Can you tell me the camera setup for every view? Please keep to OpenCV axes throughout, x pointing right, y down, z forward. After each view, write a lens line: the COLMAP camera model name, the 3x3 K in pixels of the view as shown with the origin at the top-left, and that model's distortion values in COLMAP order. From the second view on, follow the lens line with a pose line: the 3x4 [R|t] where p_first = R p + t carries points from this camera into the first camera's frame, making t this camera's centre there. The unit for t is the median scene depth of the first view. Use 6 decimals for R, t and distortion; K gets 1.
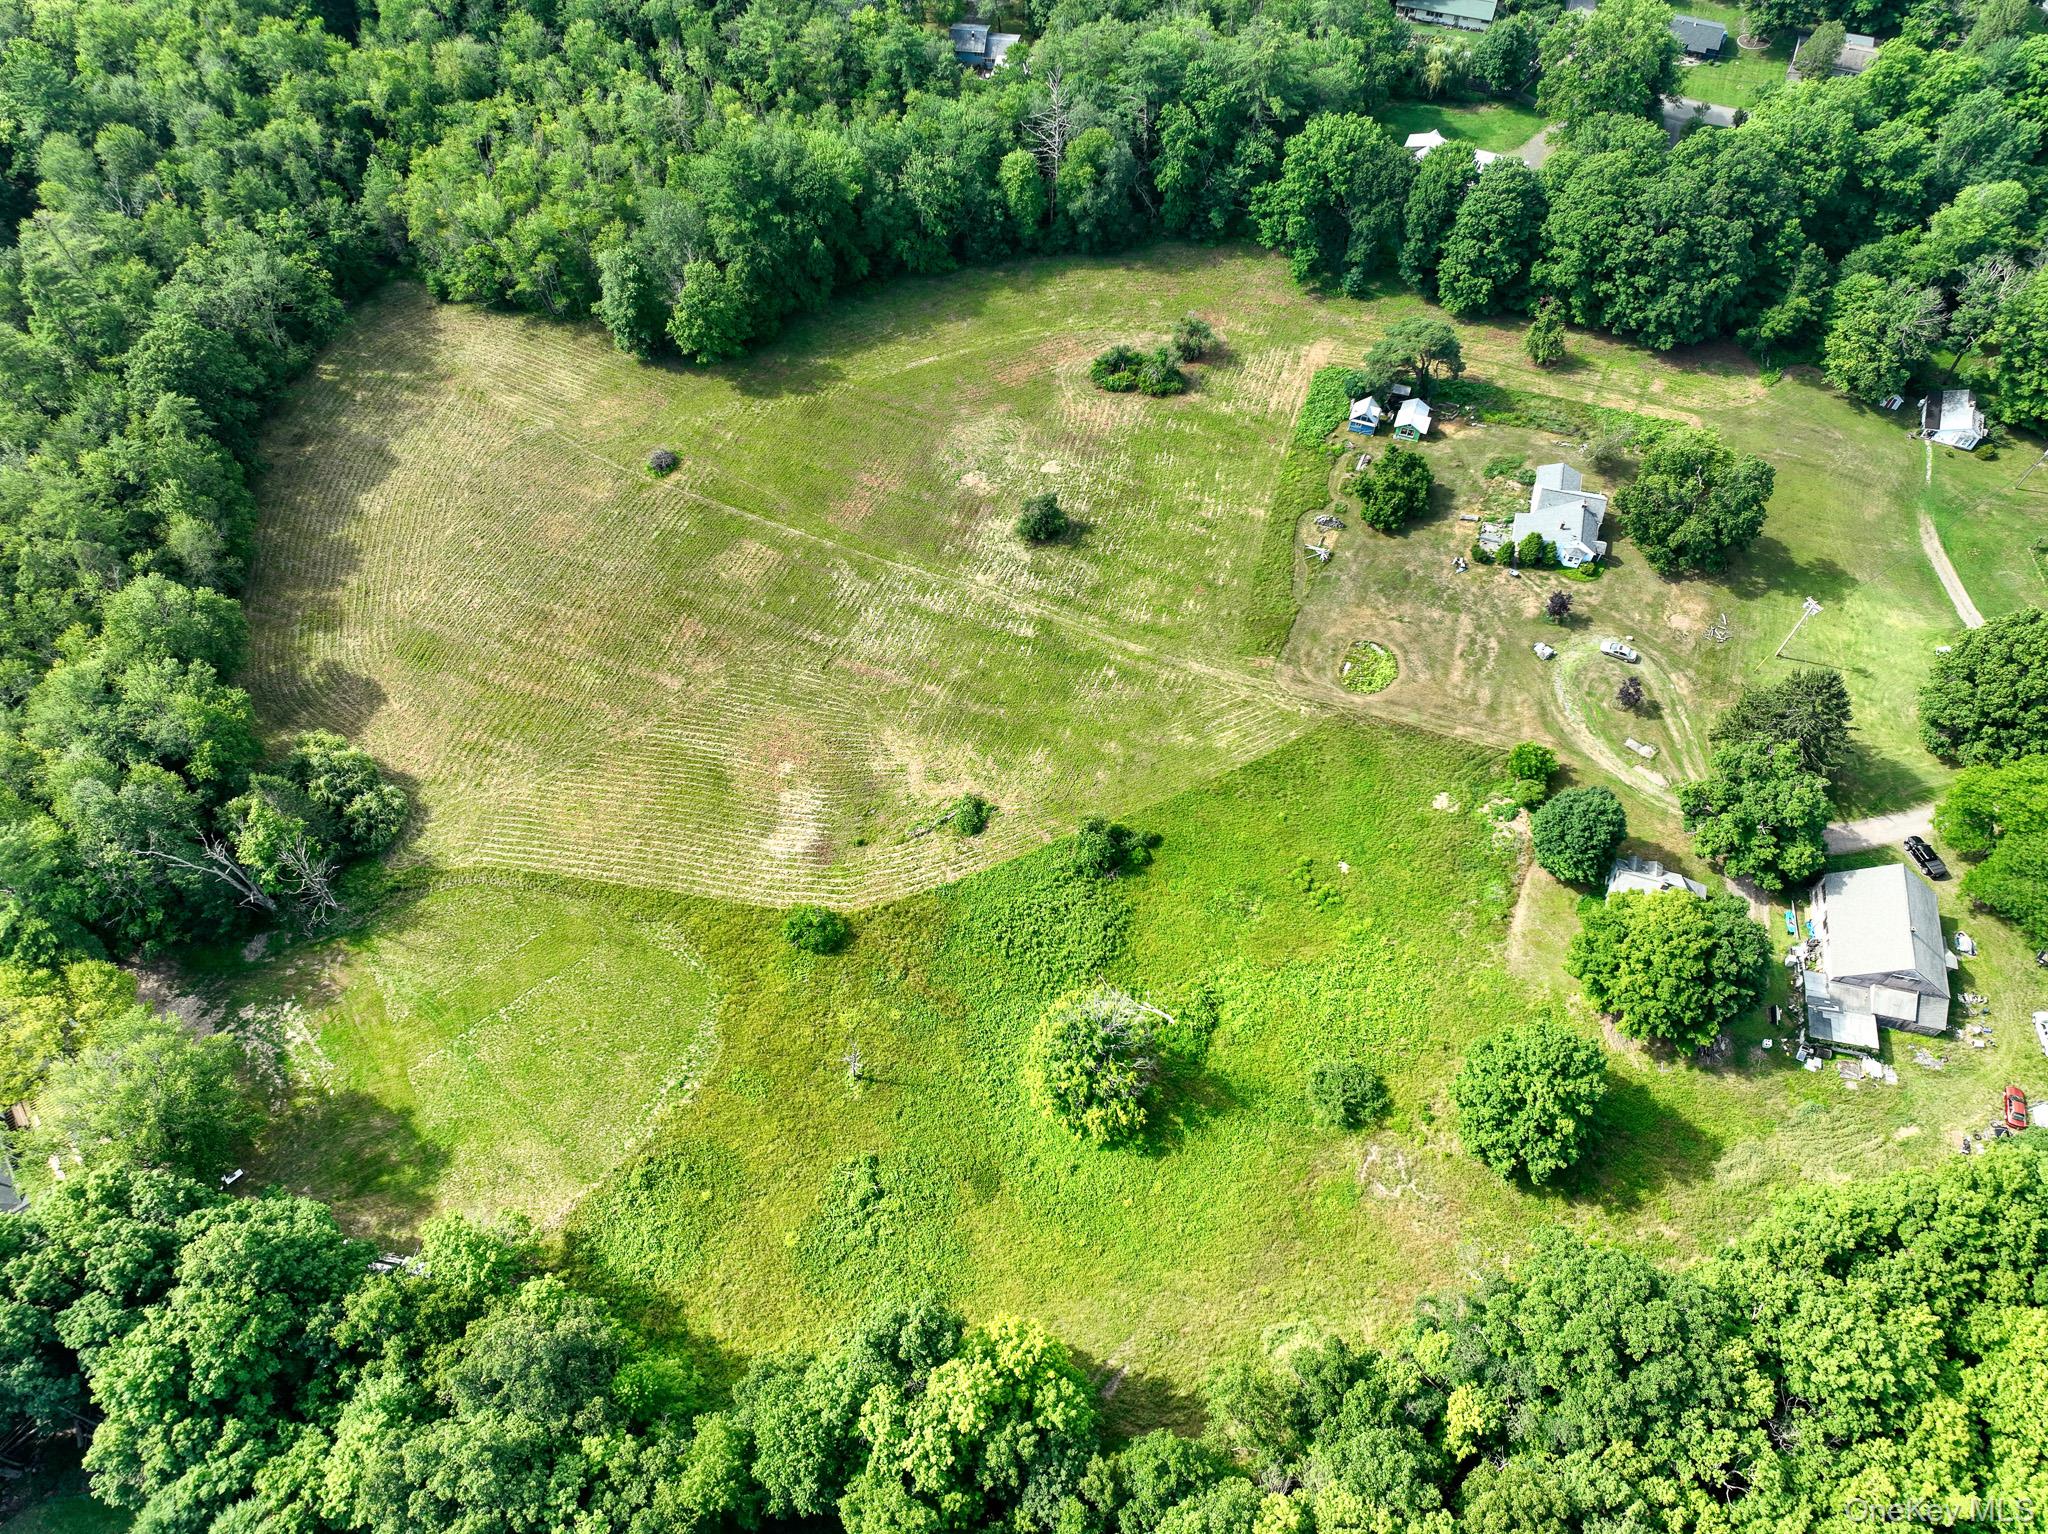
lens RADIAL K [[1433.5, 0, 1029.4], [0, 1433.5, 764.7], [0, 0, 1]] dist [-0.002405, 0.016686]
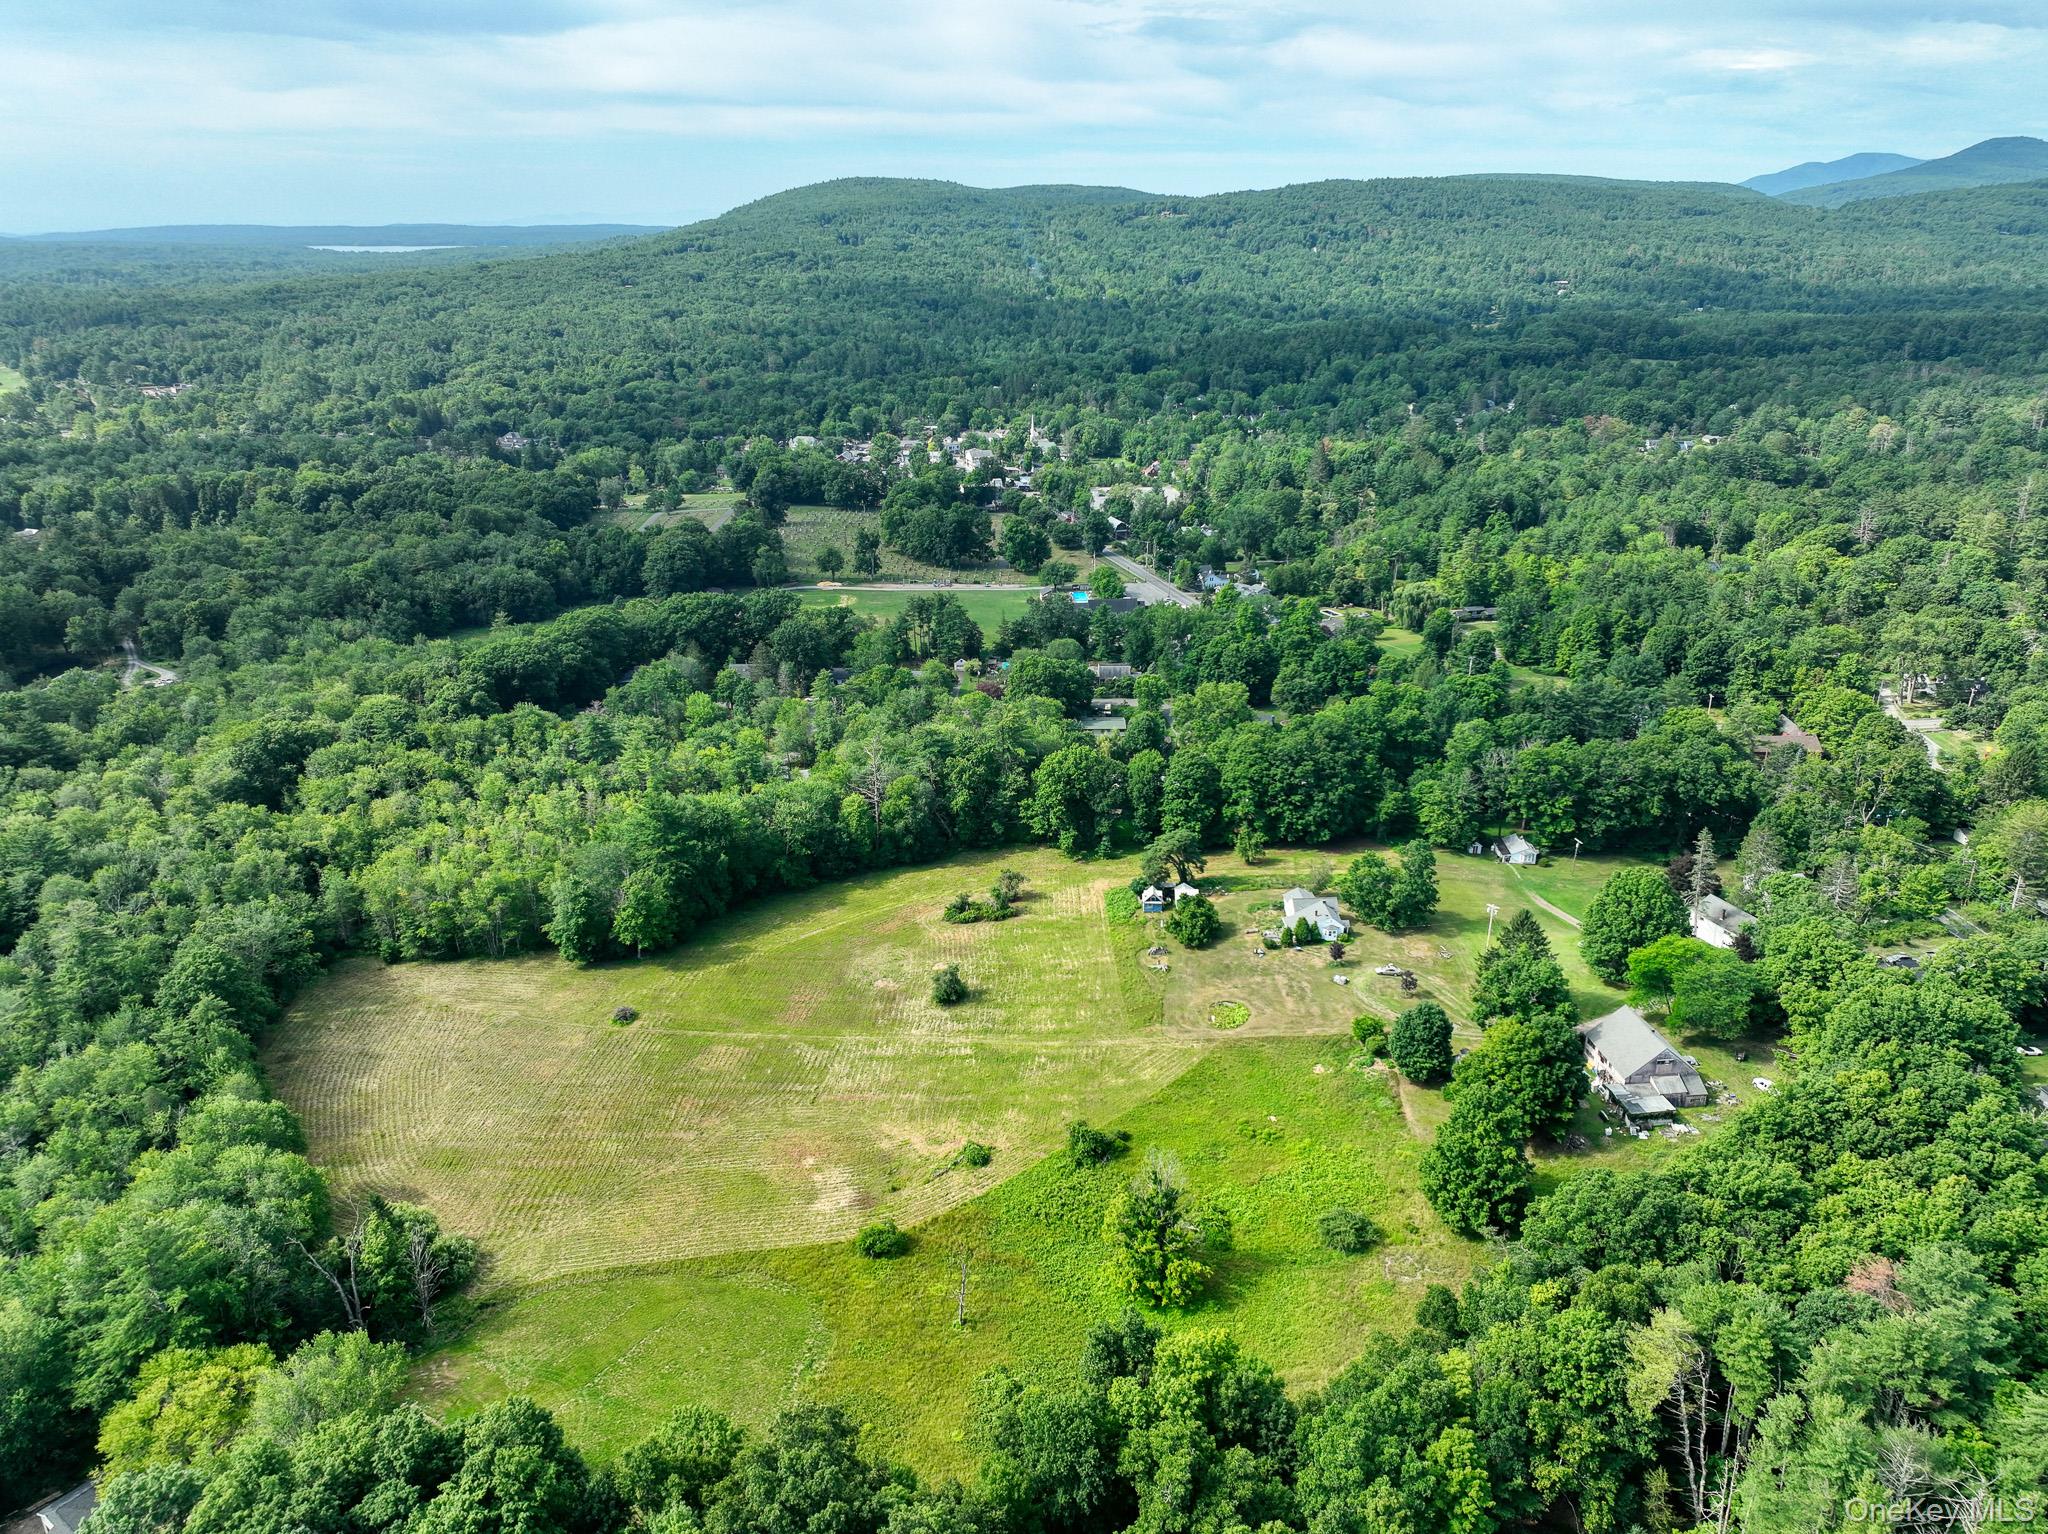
lens RADIAL K [[1433.5, 0, 1029.7], [0, 1433.5, 764.4], [0, 0, 1]] dist [-0.002405, 0.016686]
pose [[0.948839, -0.108396, 0.296570, -0.270846], [0.264683, 0.785193, -0.559835, 0.393015], [-0.172181, 0.609691, 0.773712, -0.121524]]
